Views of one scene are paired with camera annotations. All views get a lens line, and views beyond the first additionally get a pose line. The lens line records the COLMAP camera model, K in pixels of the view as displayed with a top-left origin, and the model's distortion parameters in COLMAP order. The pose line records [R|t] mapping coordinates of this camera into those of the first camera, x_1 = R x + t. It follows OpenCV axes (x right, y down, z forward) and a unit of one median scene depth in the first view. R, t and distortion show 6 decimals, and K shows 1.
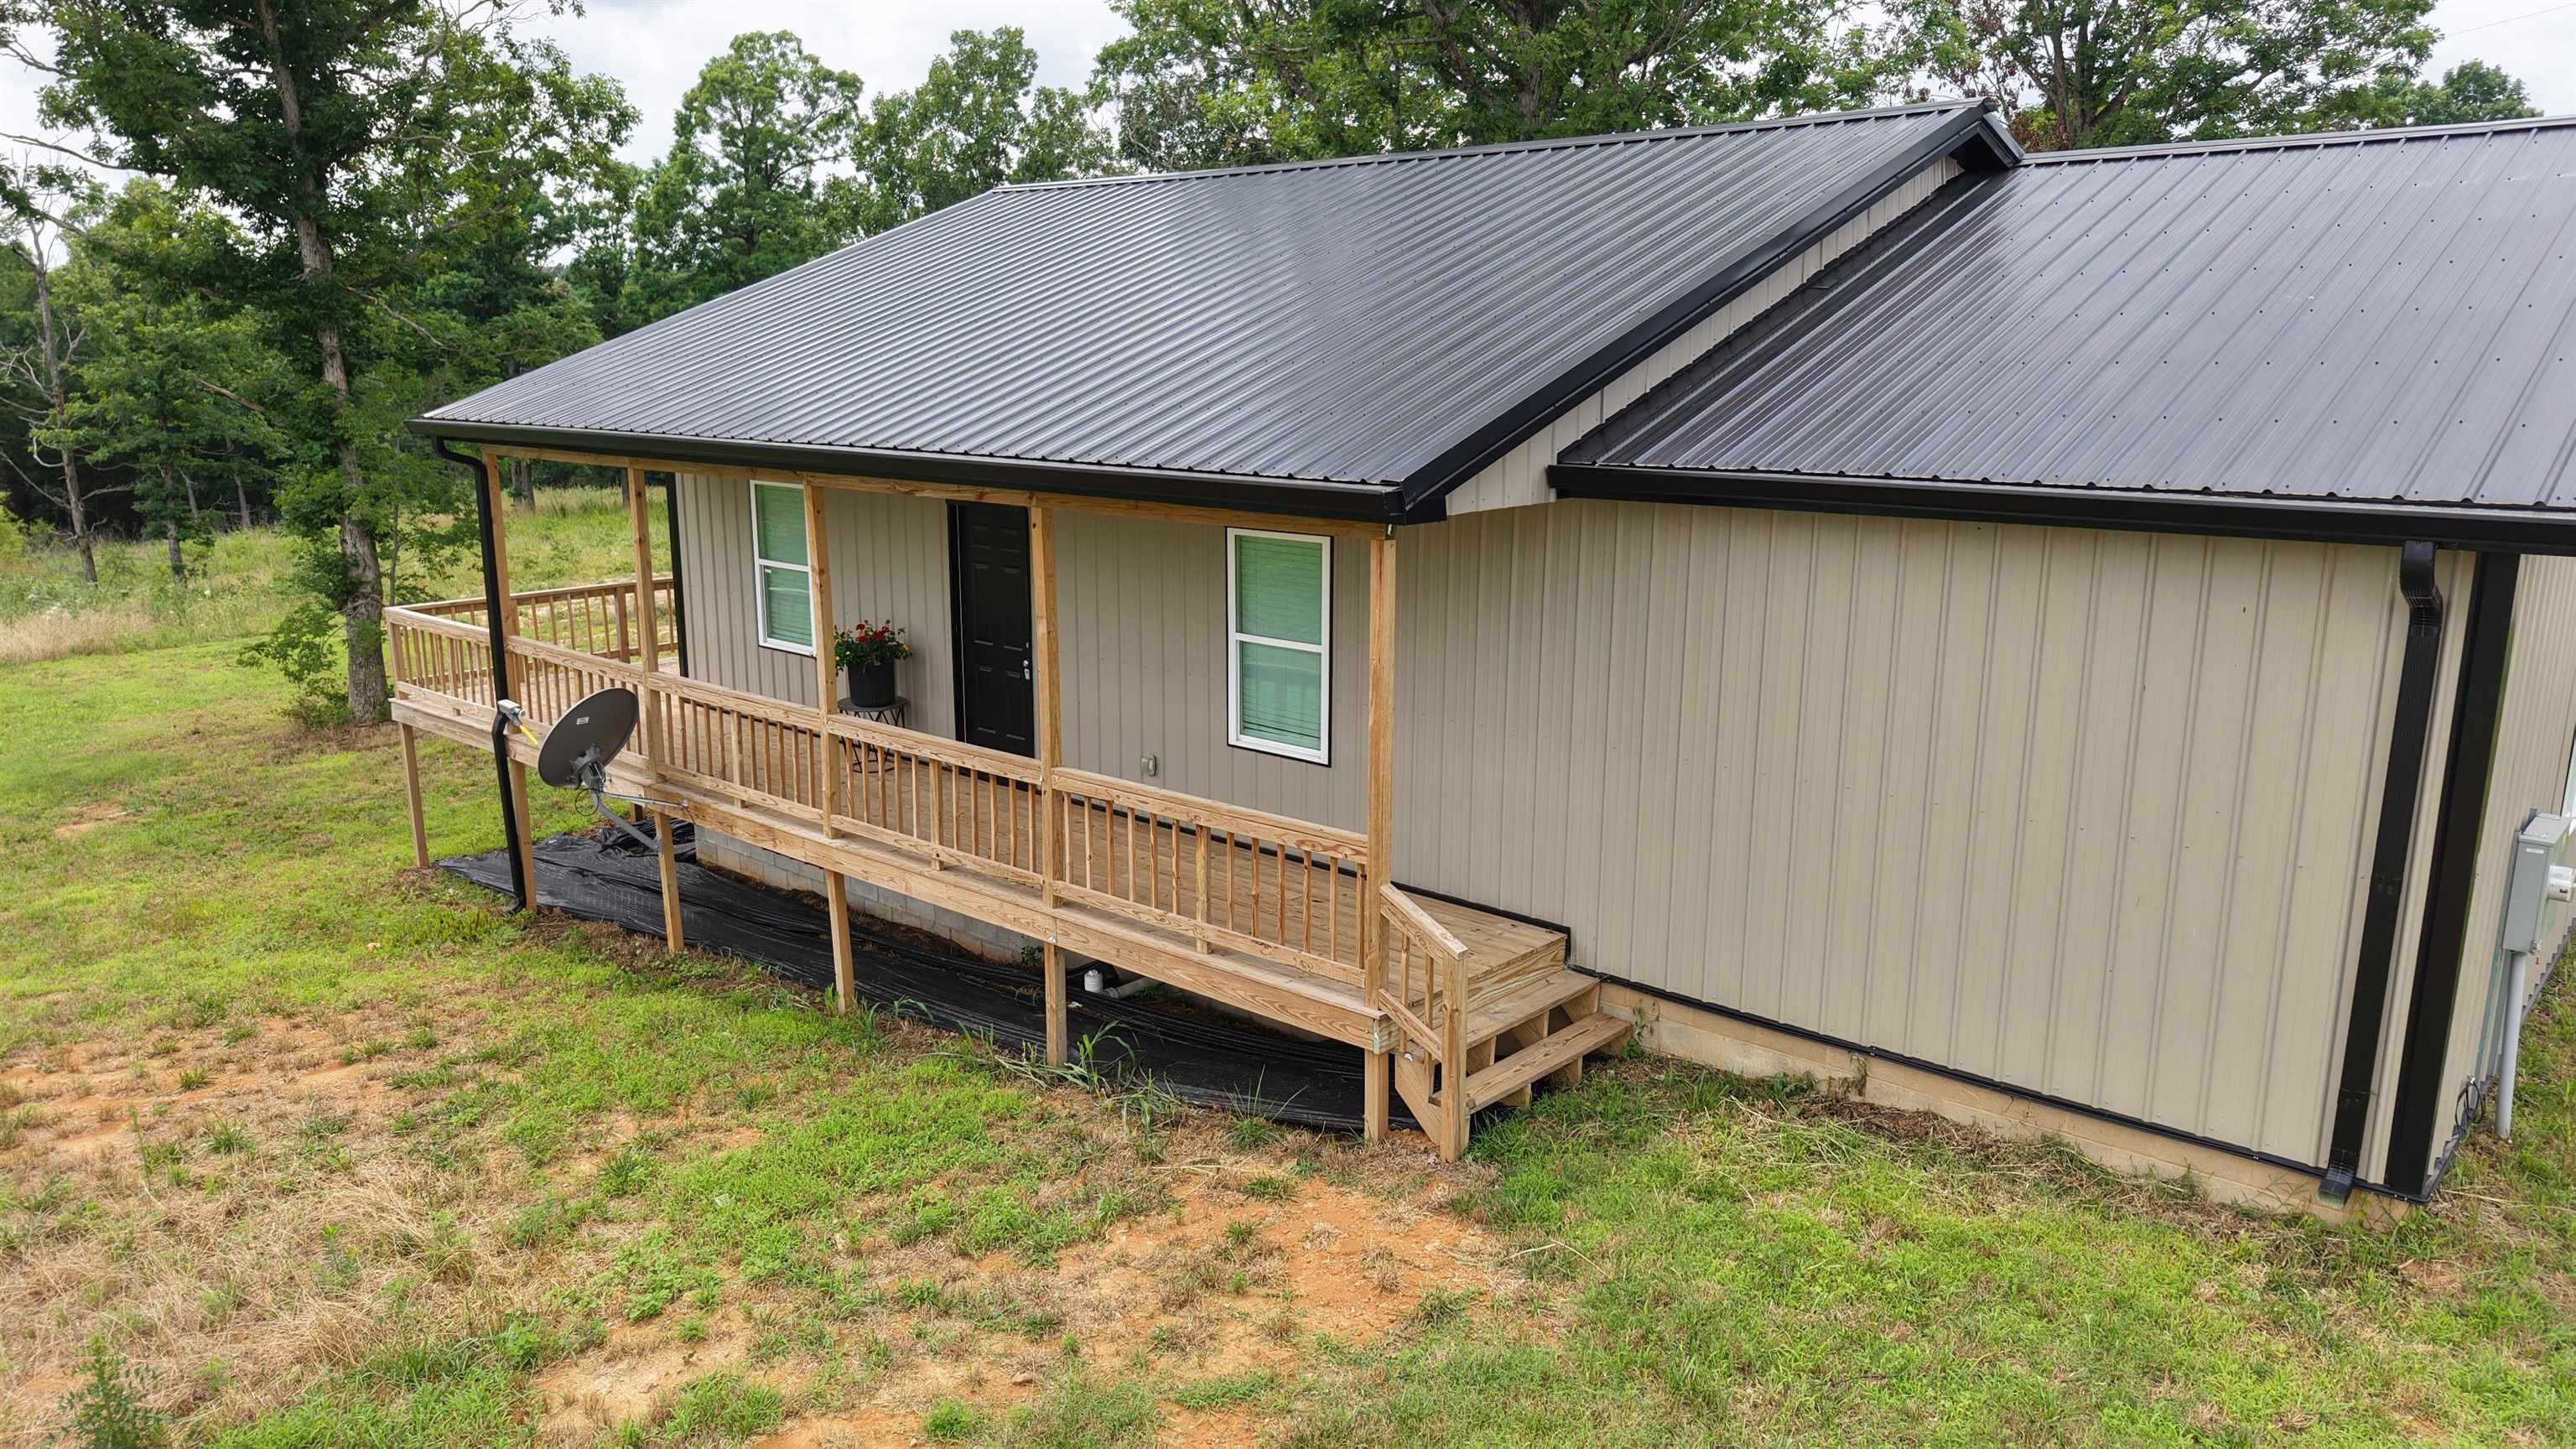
lens RADIAL K [[1769.5, 0, 1292.3], [0, 1769.5, 734.6], [0, 0, 1]] dist [-0.005325, -0.010283]
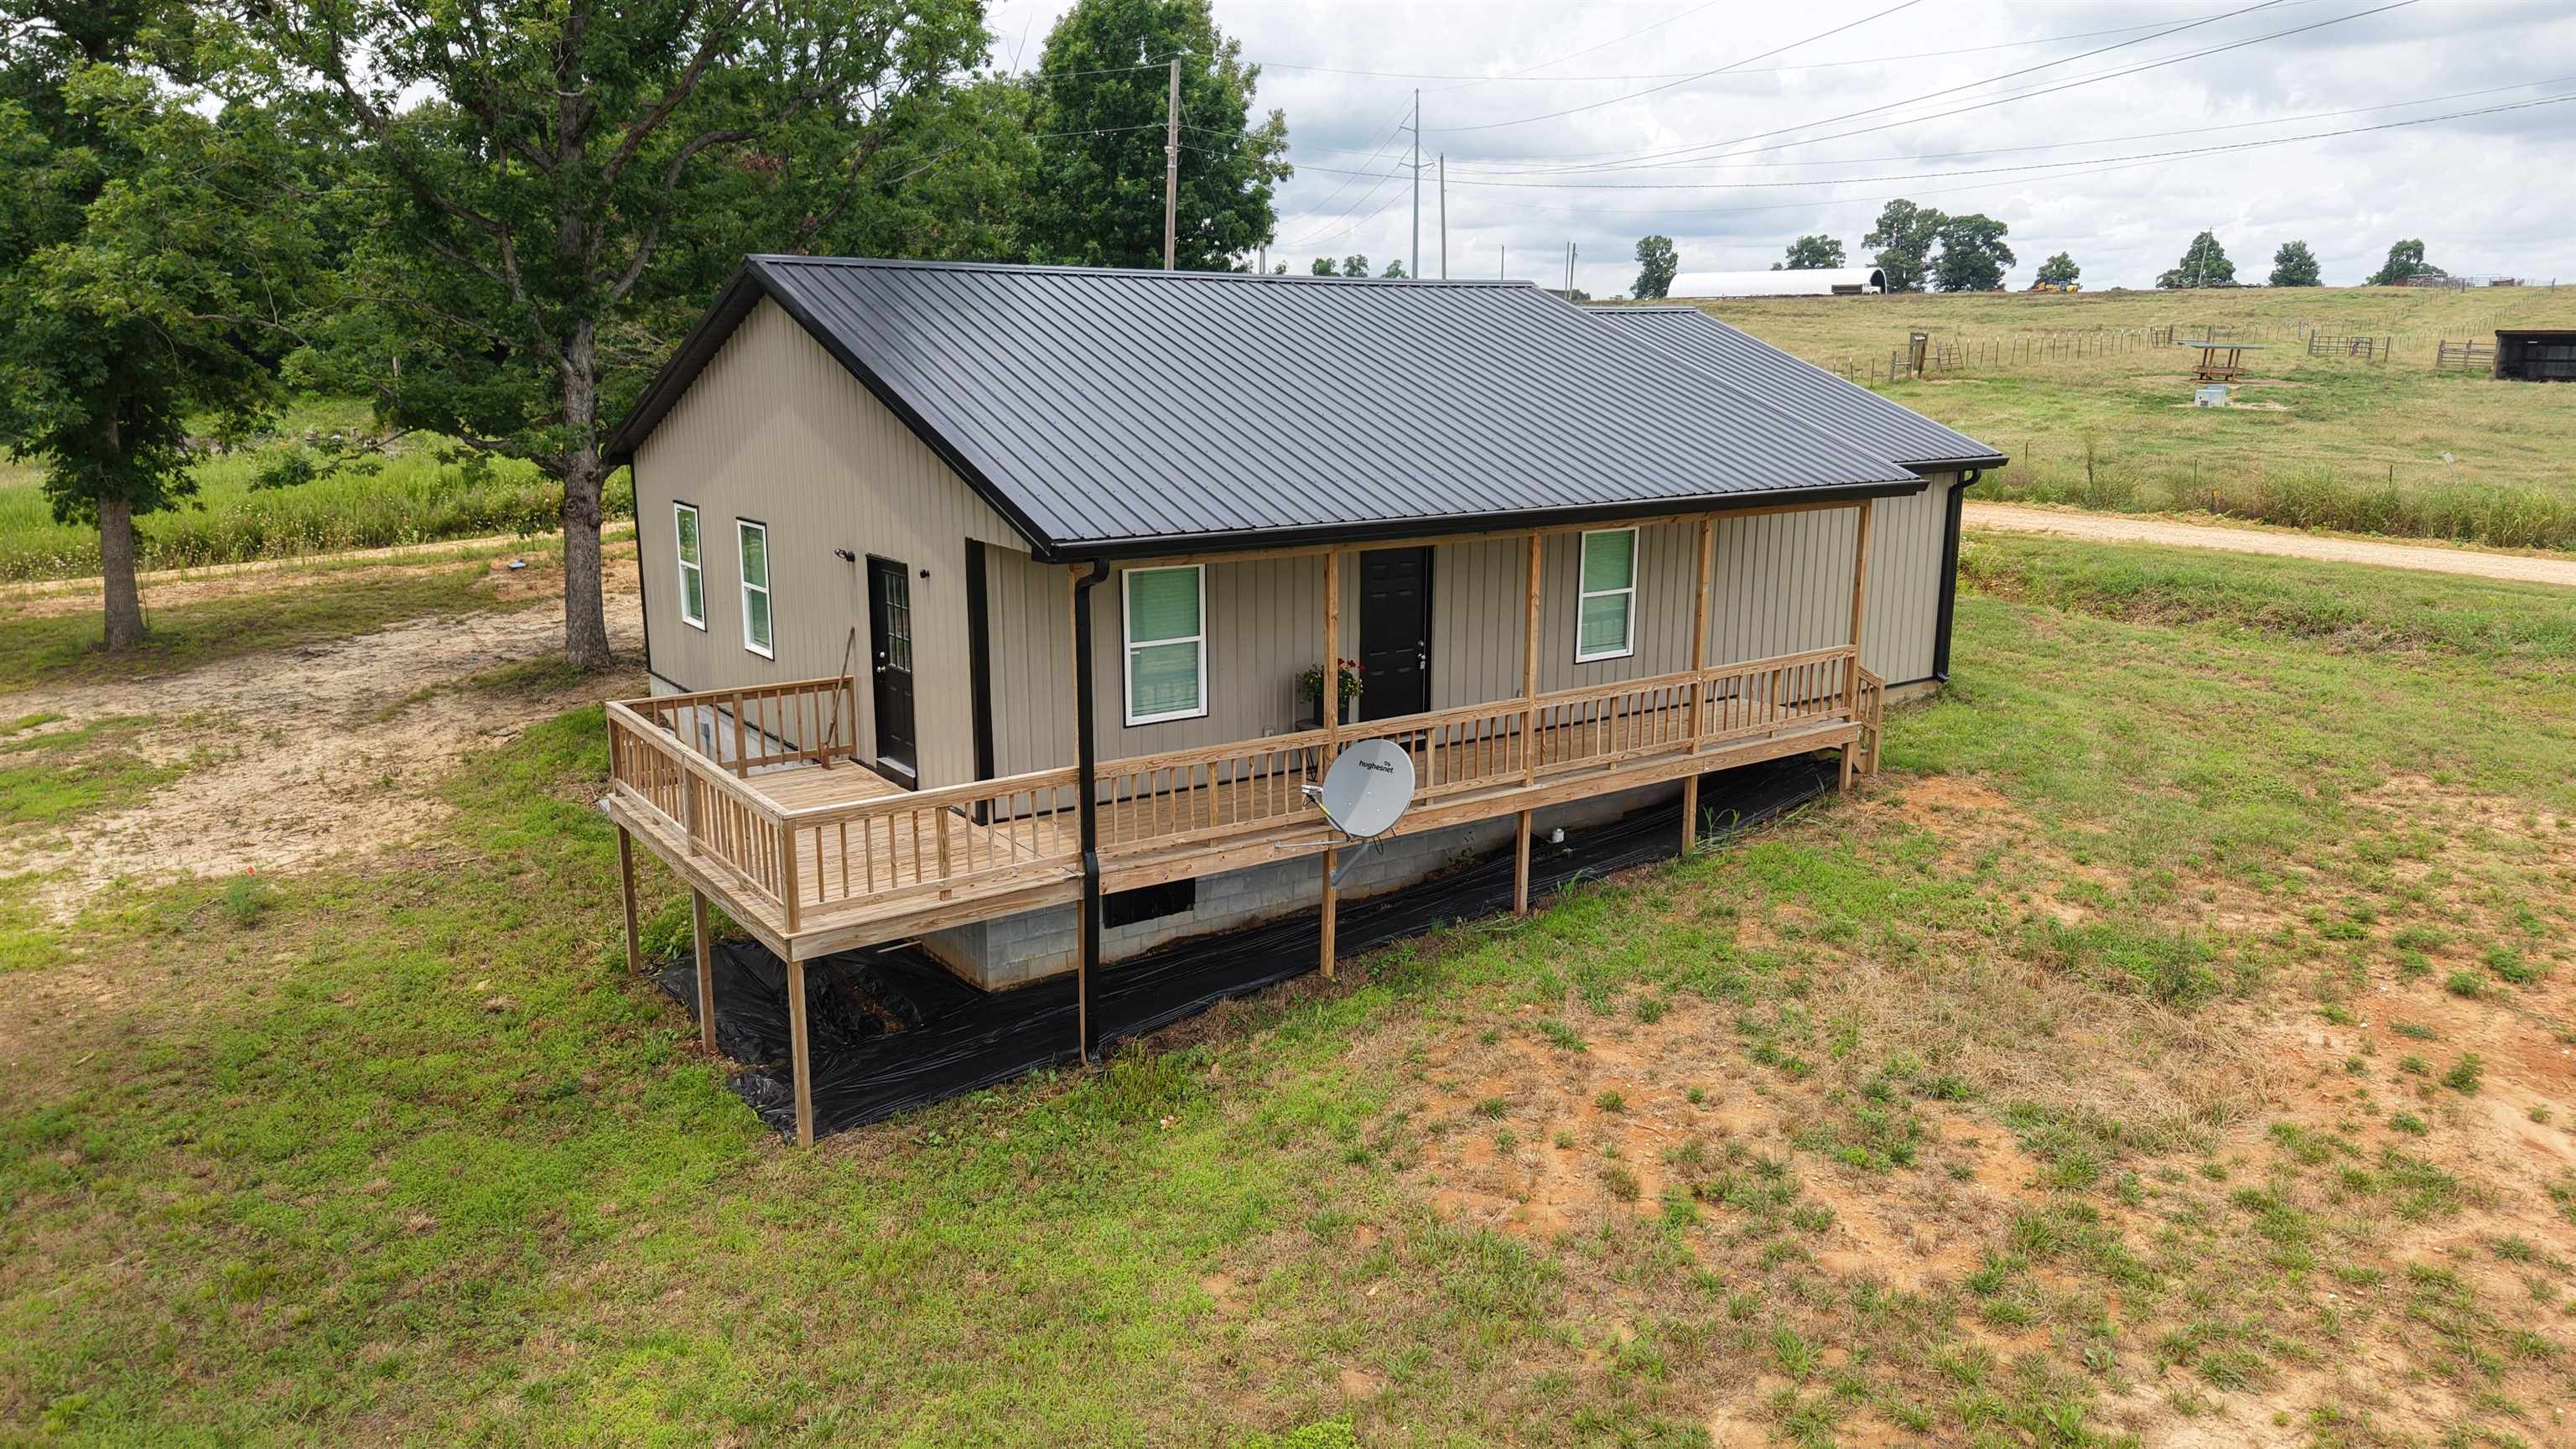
lens RADIAL K [[1769.5, 0, 1280.8], [0, 1769.5, 720.8], [0, 0, 1]] dist [-0.005325, -0.010283]
pose [[0.221208, -0.216743, 0.950836, -1.854528], [0.209803, 0.962737, 0.170646, -0.312198], [-0.952392, 0.161740, 0.258439, 0.929089]]
